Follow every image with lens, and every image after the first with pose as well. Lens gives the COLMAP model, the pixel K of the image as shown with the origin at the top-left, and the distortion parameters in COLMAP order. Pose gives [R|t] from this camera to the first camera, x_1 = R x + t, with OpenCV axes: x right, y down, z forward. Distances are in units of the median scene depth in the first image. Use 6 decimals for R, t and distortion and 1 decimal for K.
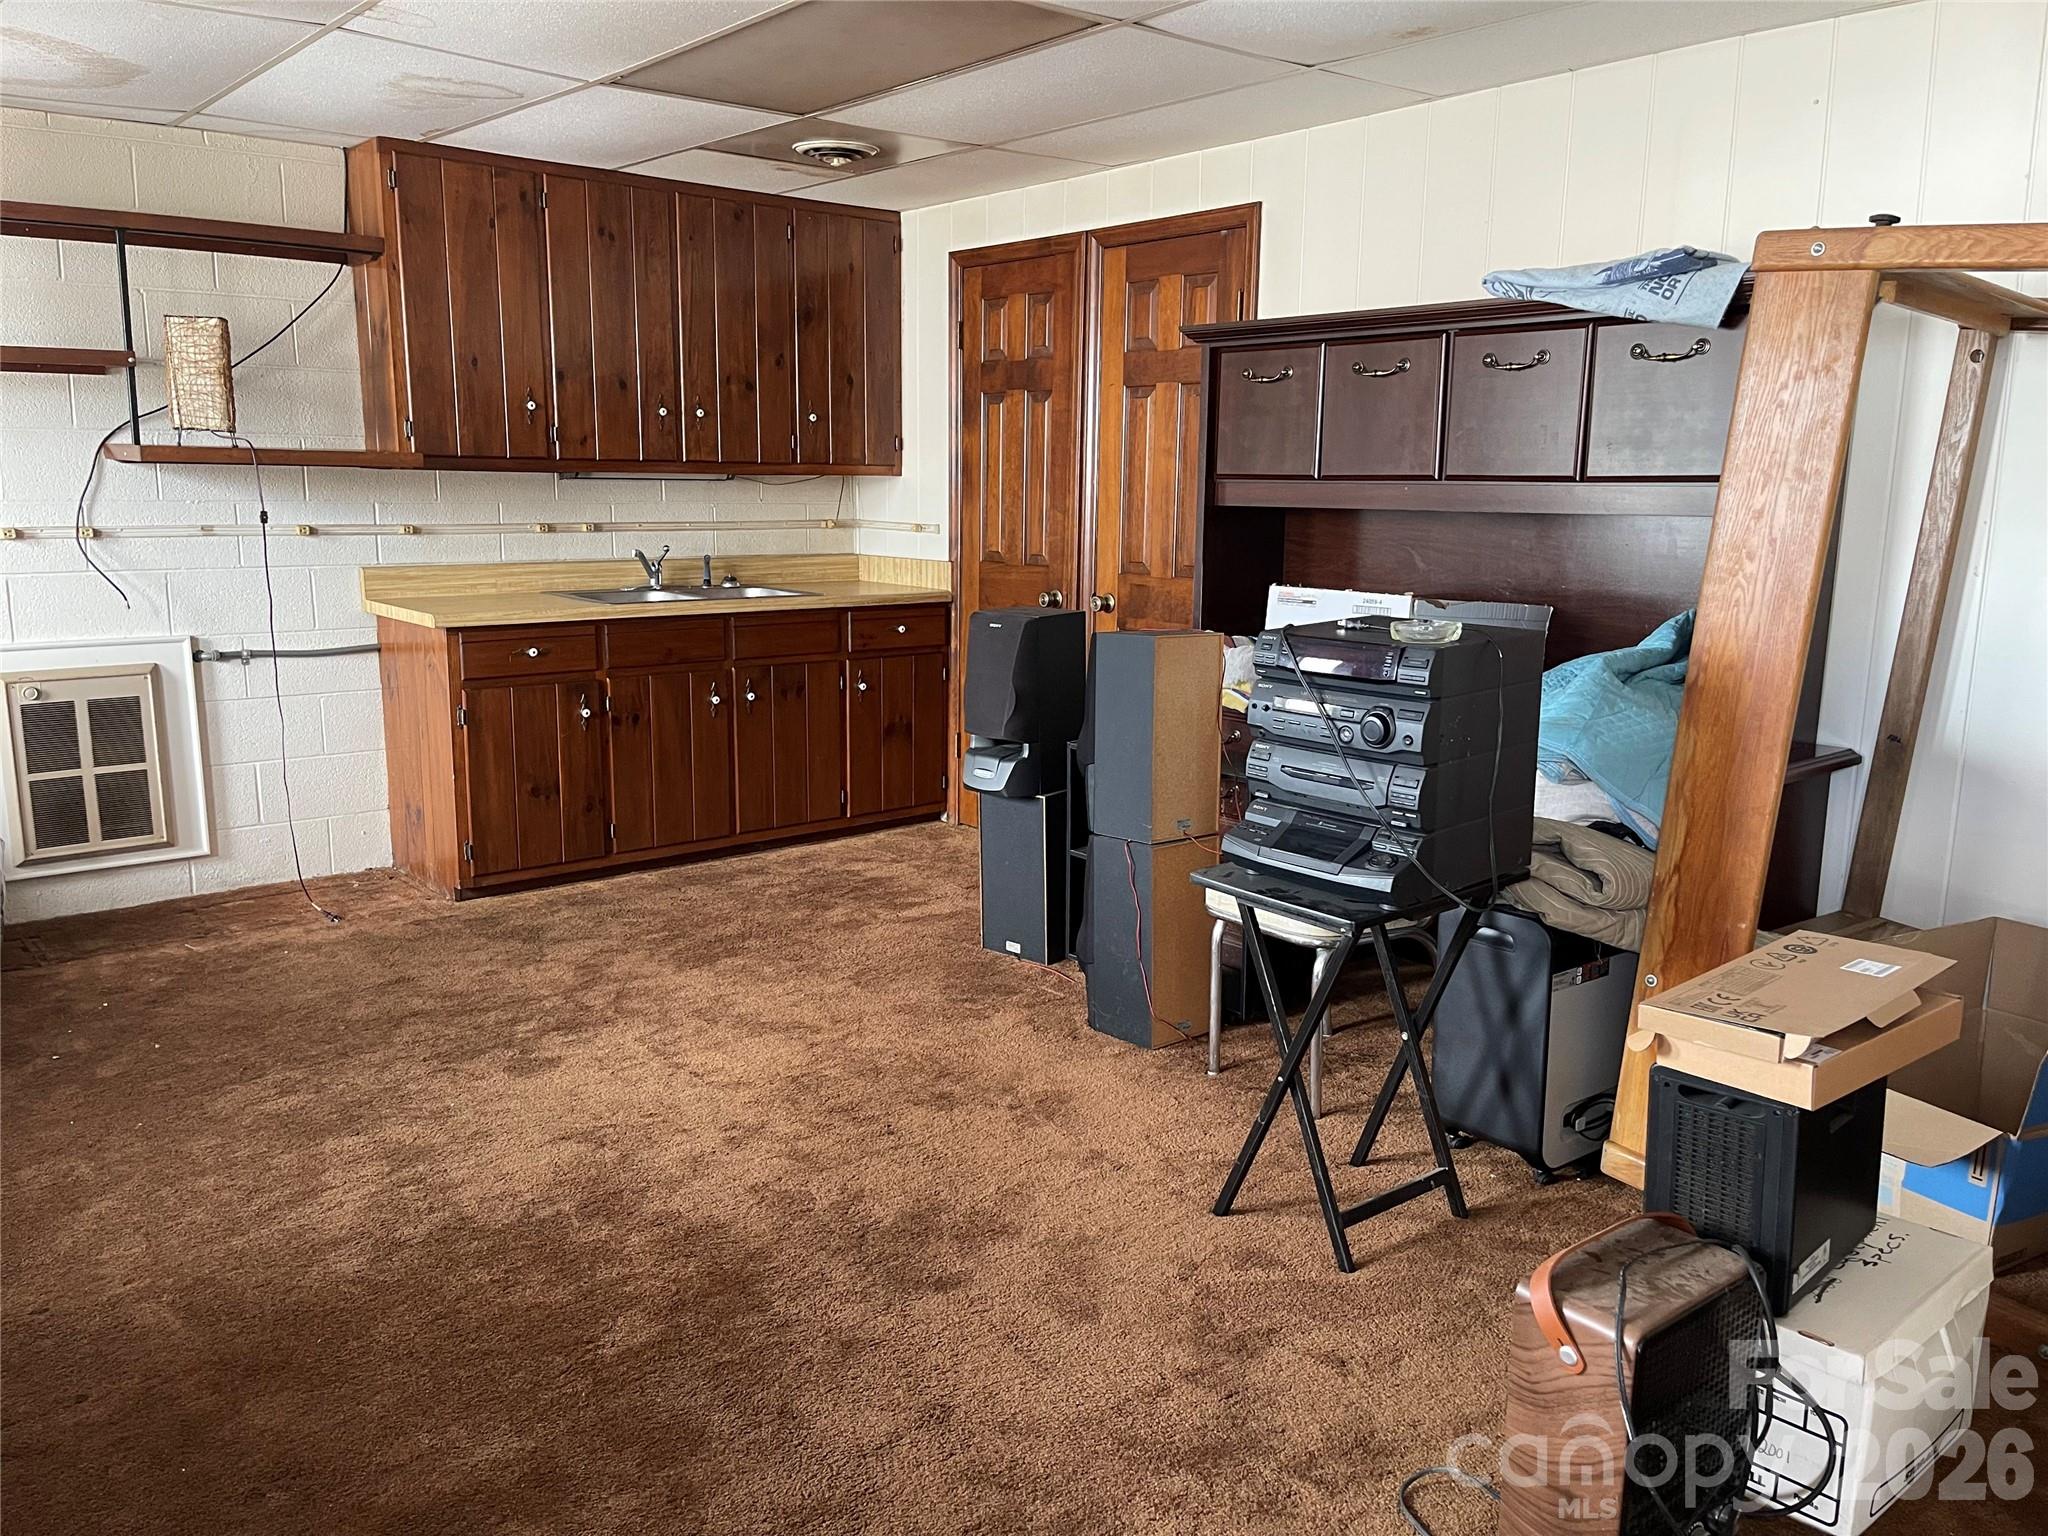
lens RADIAL K [[1551.8, 0, 1029.6], [0, 1551.8, 777.7], [0, 0, 1]] dist [0.077574, -0.109066]
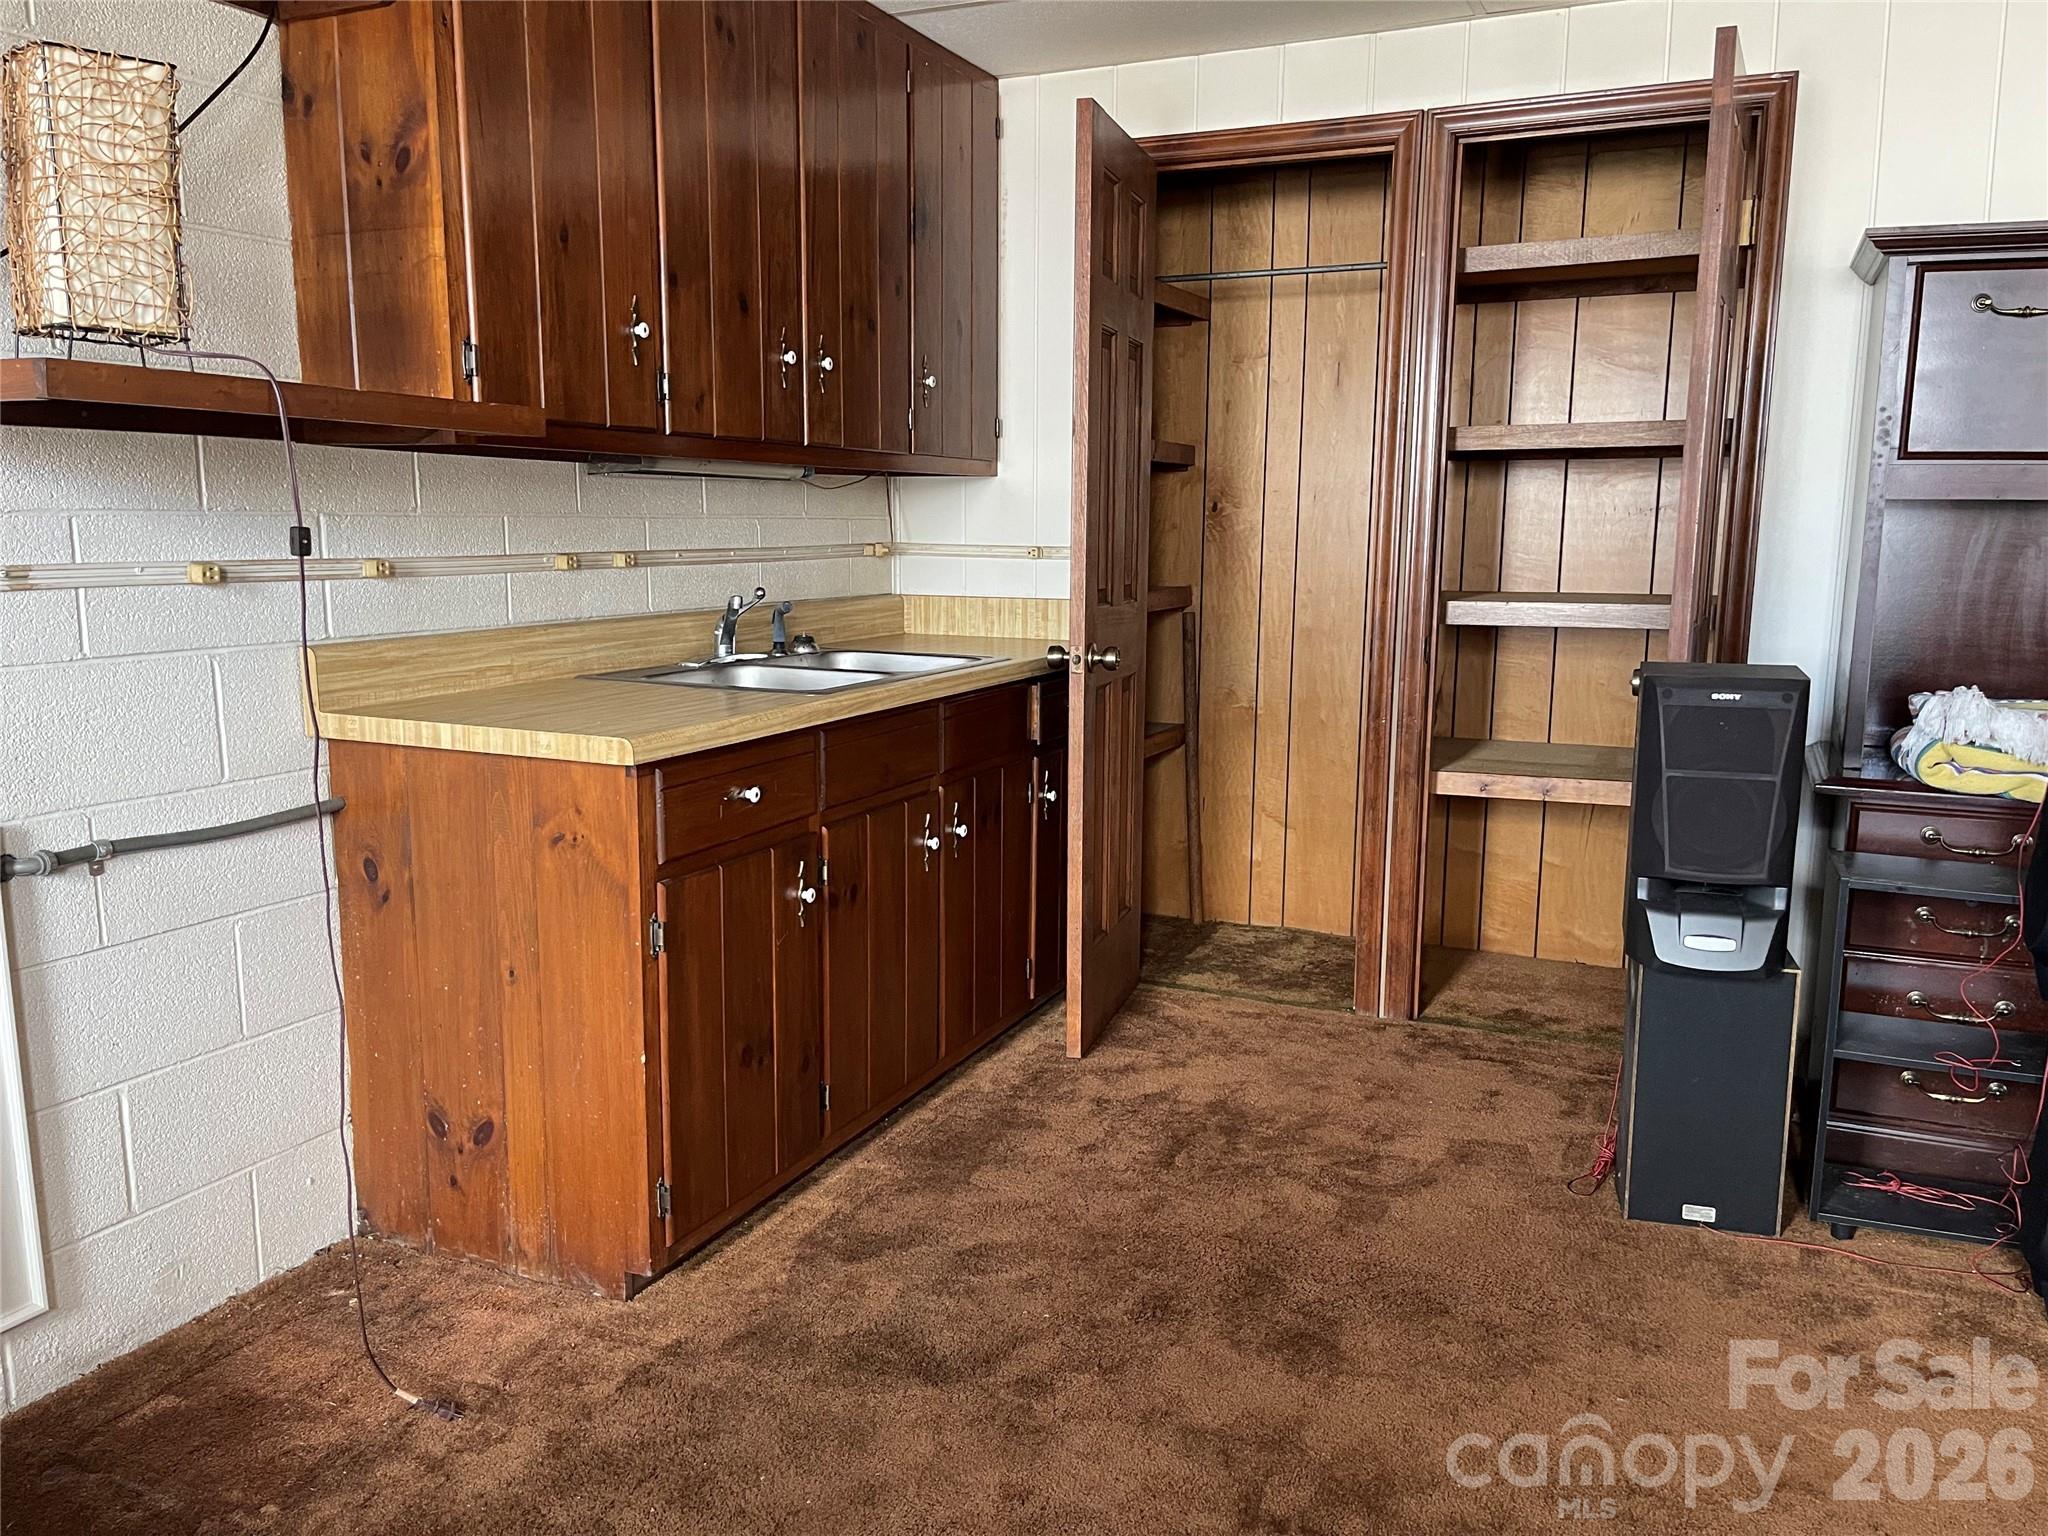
lens RADIAL K [[1551.8, 0, 1029.6], [0, 1551.8, 777.7], [0, 0, 1]] dist [0.077574, -0.109066]
pose [[0.903553, -0.076719, 0.421552, -0.424723], [0.085793, 0.996310, -0.002568, -0.071689], [-0.419799, 0.038487, 0.906801, 0.456500]]
